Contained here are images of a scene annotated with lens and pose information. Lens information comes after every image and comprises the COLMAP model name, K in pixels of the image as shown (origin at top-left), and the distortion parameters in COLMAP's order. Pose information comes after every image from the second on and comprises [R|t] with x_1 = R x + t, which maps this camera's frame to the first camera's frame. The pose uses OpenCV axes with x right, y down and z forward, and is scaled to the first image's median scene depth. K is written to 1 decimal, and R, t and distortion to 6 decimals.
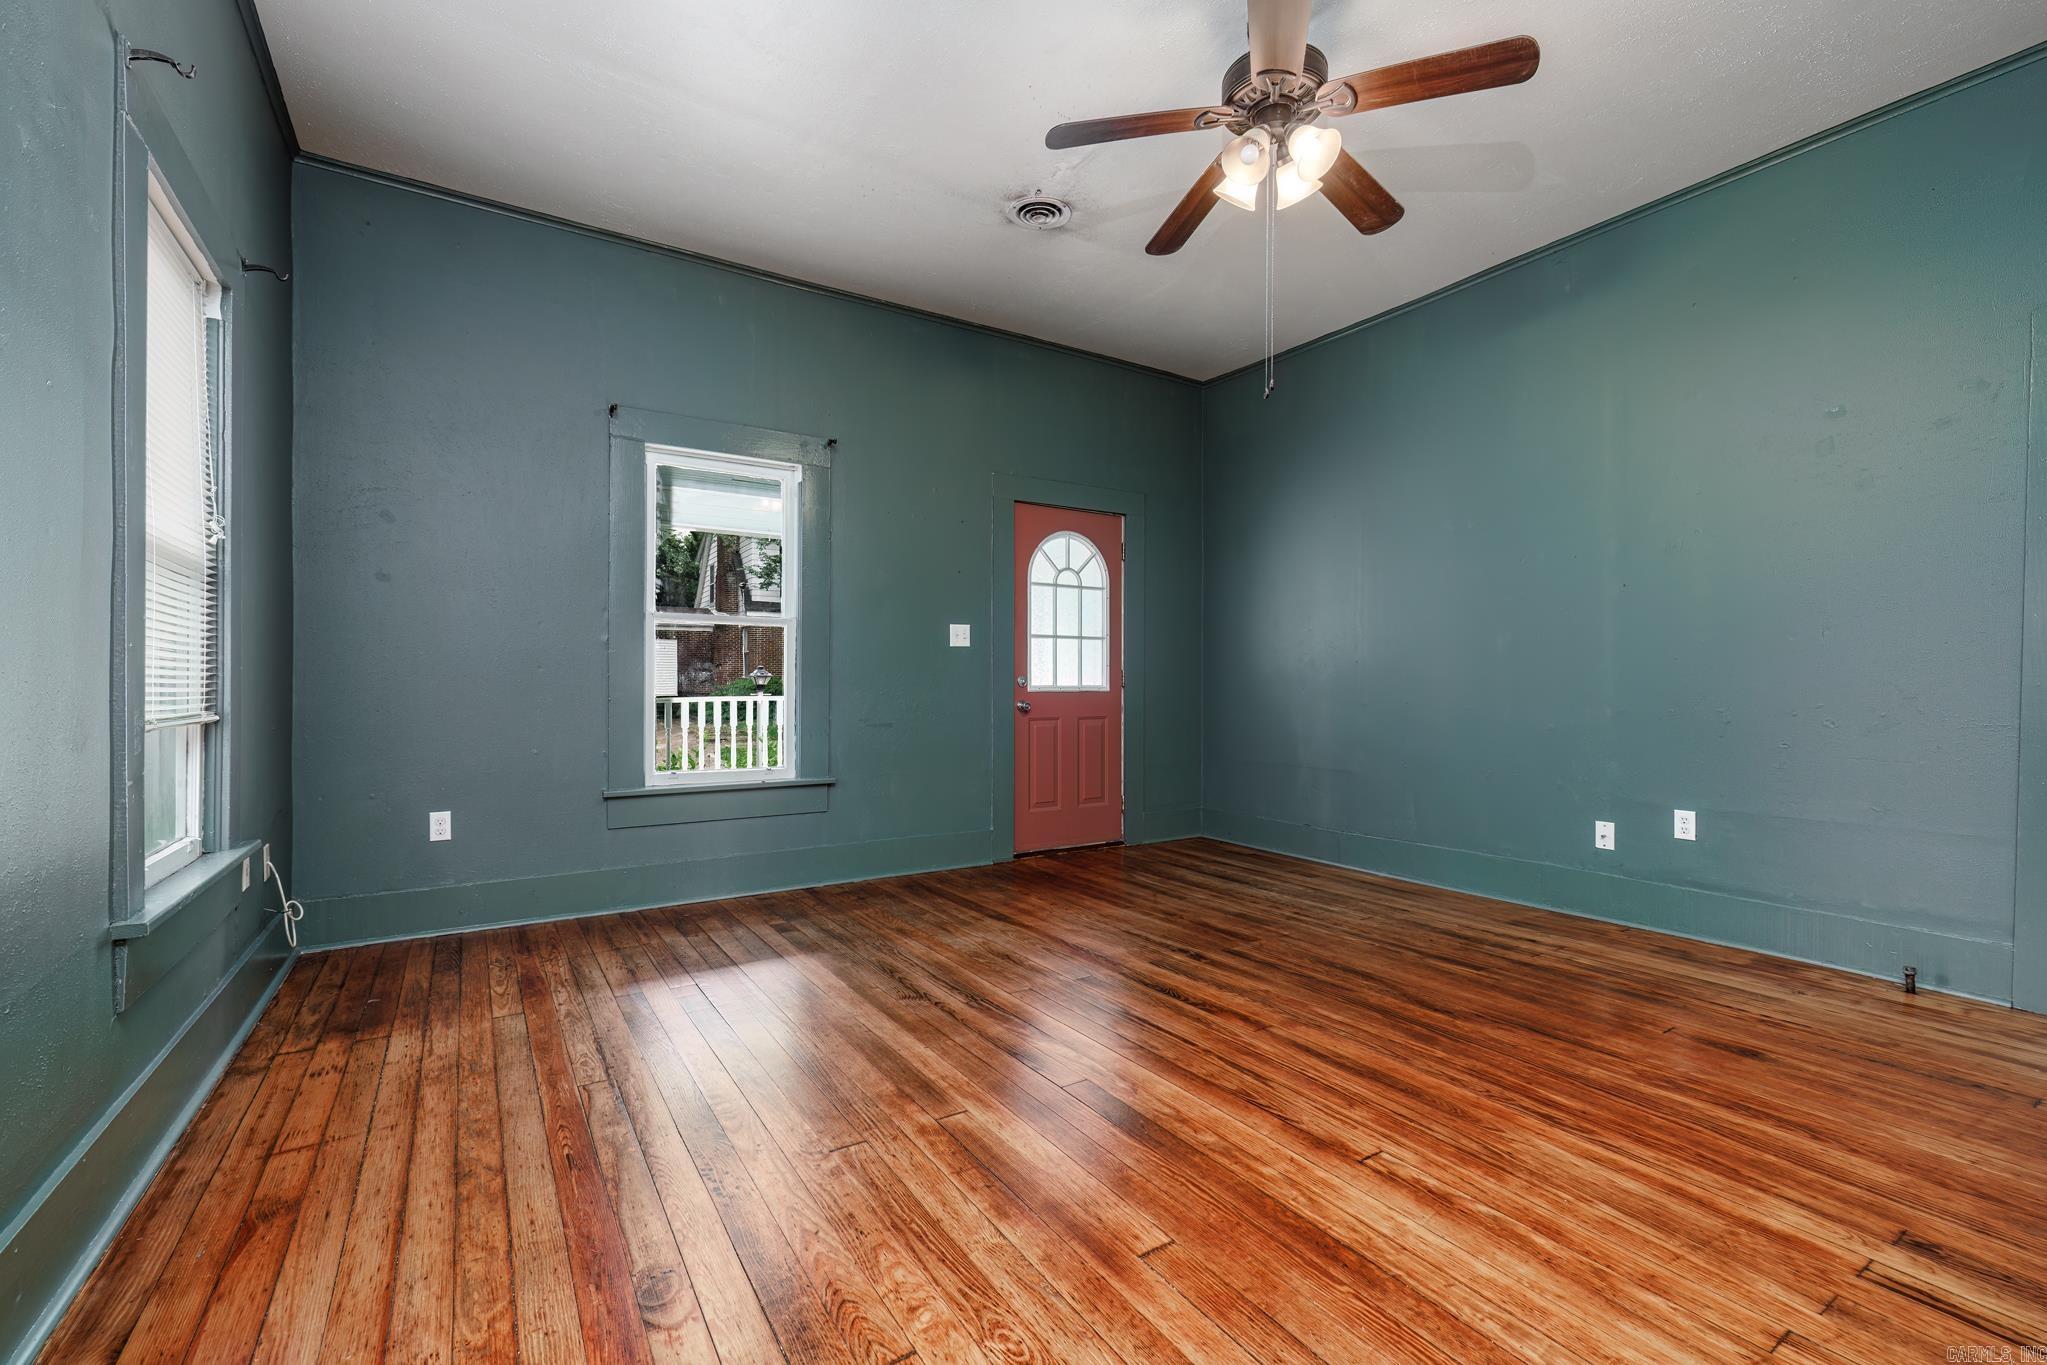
lens RADIAL K [[859.4, 0, 1014.3], [0, 859.4, 680.3], [0, 0, 1]] dist [0.002649, 0.000205]
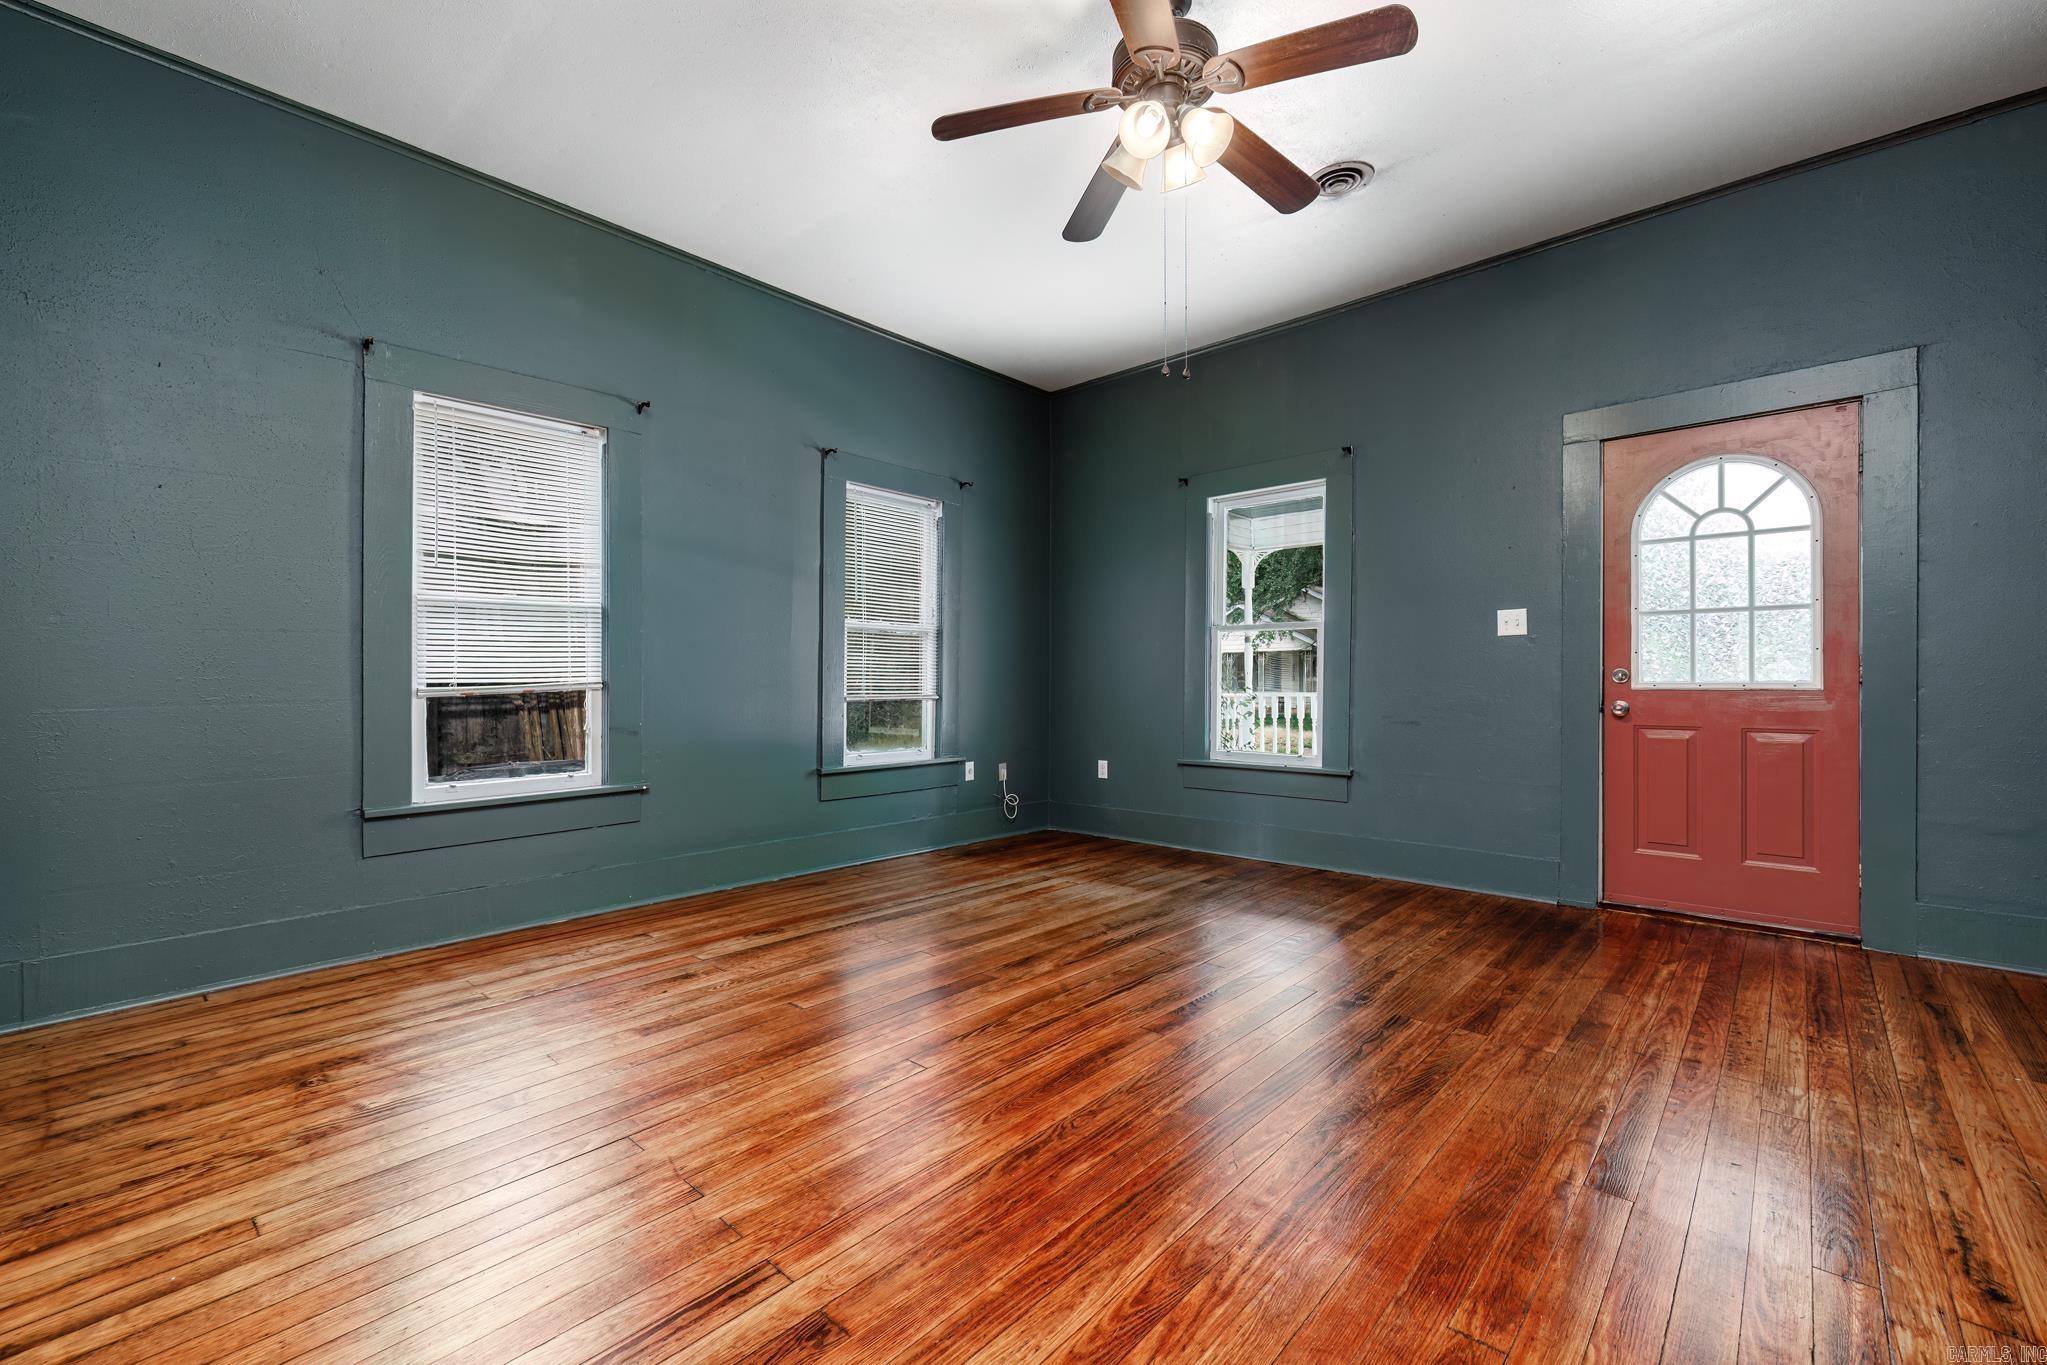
lens RADIAL K [[861.7, 0, 1029.3], [0, 861.7, 673.2], [0, 0, 1]] dist [-0.001441, 0.000129]
pose [[0.265190, -0.012666, -0.964113, 0.861799], [0.007390, 0.999911, -0.011104, 0.004931], [0.964168, -0.004180, 0.265260, 0.433977]]
